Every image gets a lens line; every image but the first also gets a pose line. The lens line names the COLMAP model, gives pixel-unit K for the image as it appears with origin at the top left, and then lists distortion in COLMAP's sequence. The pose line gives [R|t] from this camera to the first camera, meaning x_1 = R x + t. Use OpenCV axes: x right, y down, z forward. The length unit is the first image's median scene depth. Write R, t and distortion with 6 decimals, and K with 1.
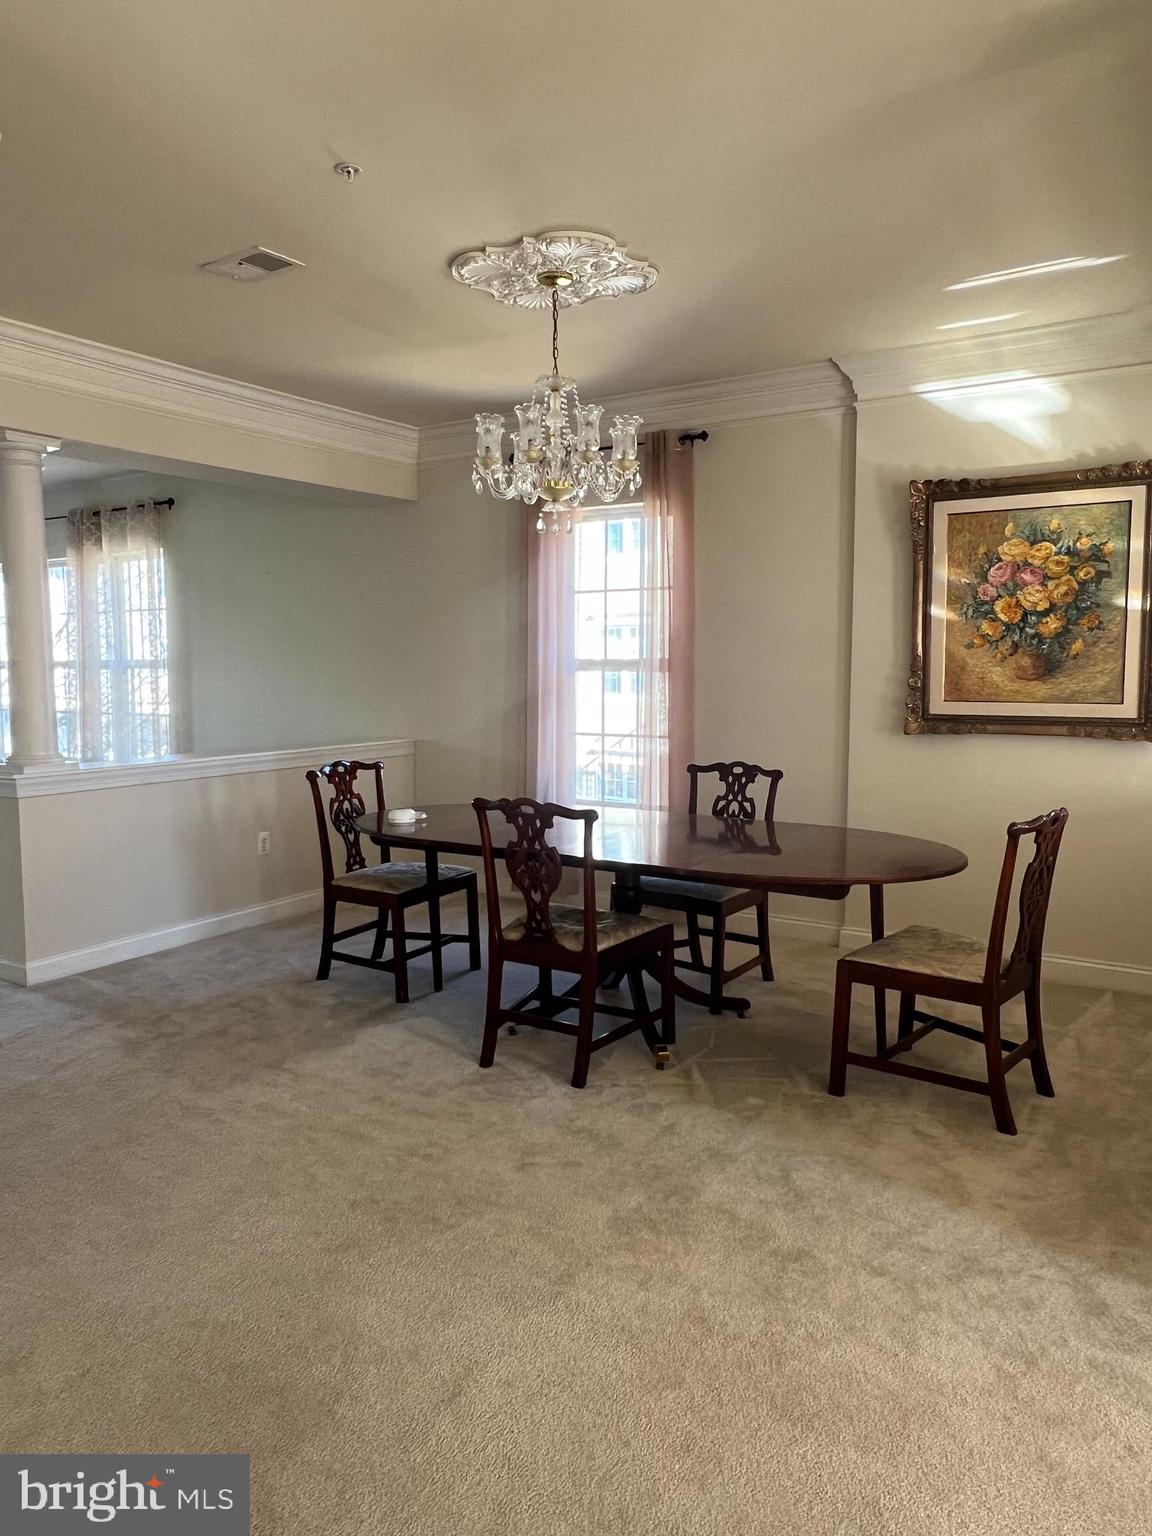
lens RADIAL K [[1071.1, 0, 574.2], [0, 1071.1, 764.4], [0, 0, 1]] dist [0.001880, 0.000883]
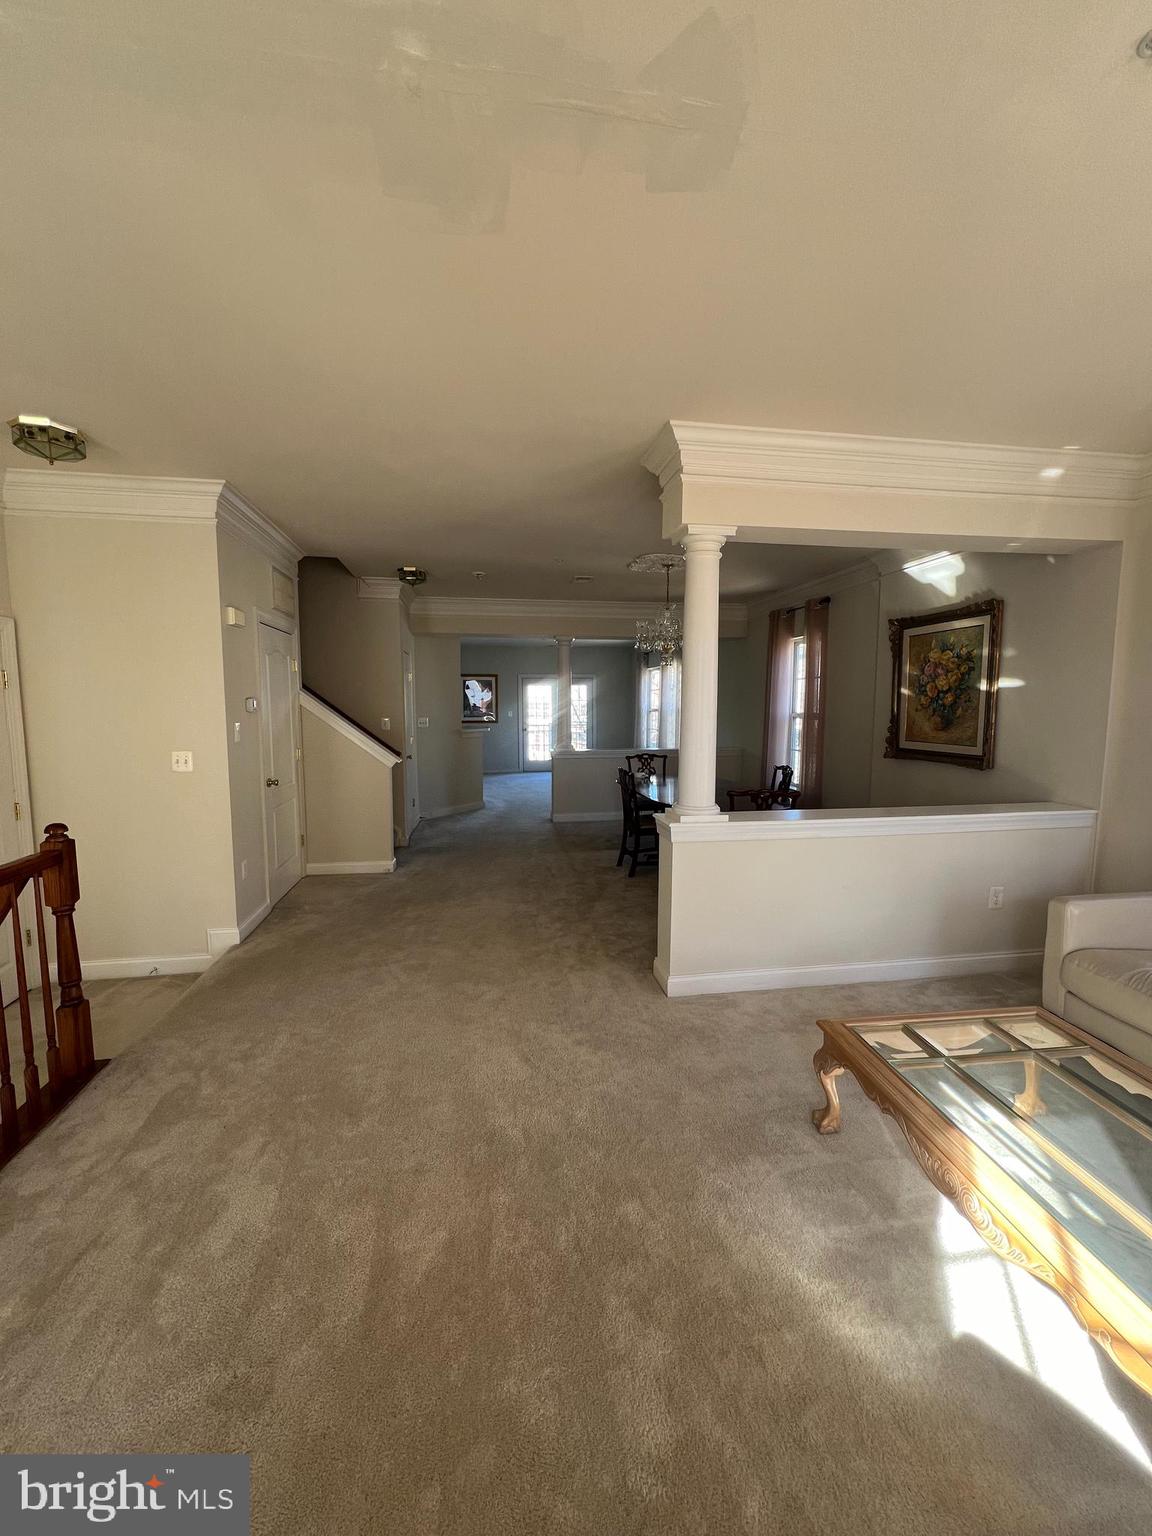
lens RADIAL K [[620.5, 0, 577.4], [0, 620.5, 767.4], [0, 0, 1]] dist [0.003396, 0.000255]
pose [[0.679549, 0.083733, -0.728836, 0.767531], [-0.084065, 0.995809, 0.036024, -0.006782], [0.728798, 0.036789, 0.683740, -0.106109]]
